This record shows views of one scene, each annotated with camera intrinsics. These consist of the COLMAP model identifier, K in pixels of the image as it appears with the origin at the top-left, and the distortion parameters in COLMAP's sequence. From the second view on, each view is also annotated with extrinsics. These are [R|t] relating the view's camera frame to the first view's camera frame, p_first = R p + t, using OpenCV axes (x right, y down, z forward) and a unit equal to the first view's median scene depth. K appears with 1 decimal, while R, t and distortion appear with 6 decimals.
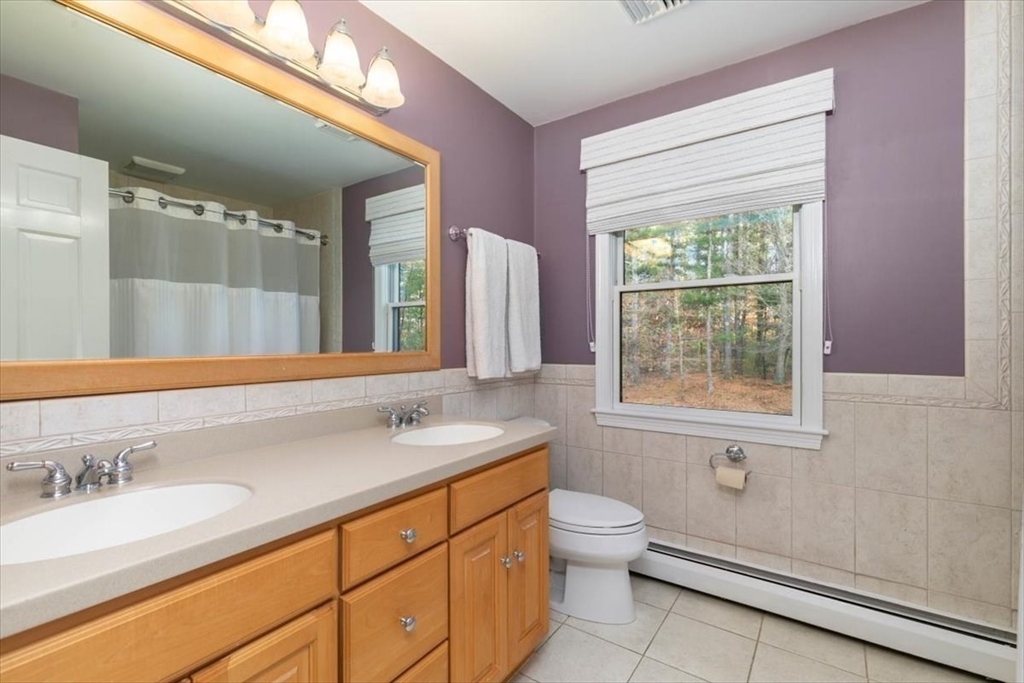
lens RADIAL K [[464.5, 0, 513.8], [0, 464.5, 344.2], [0, 0, 1]] dist [0.009184, -0.000023]
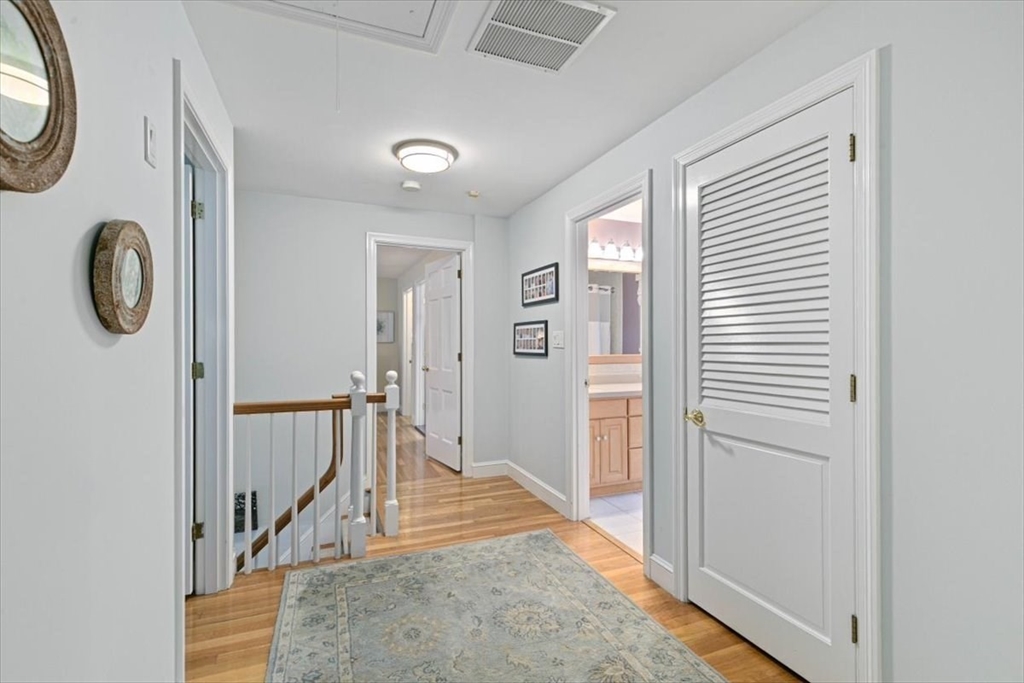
lens RADIAL K [[464.5, 0, 511.9], [0, 464.5, 343.1], [0, 0, 1]] dist [0.009184, -0.000023]
pose [[0.840333, -0.003046, -0.542062, 0.240110], [0.001077, 0.999992, -0.003949, -0.016512], [0.542070, 0.002735, 0.840329, -0.728983]]
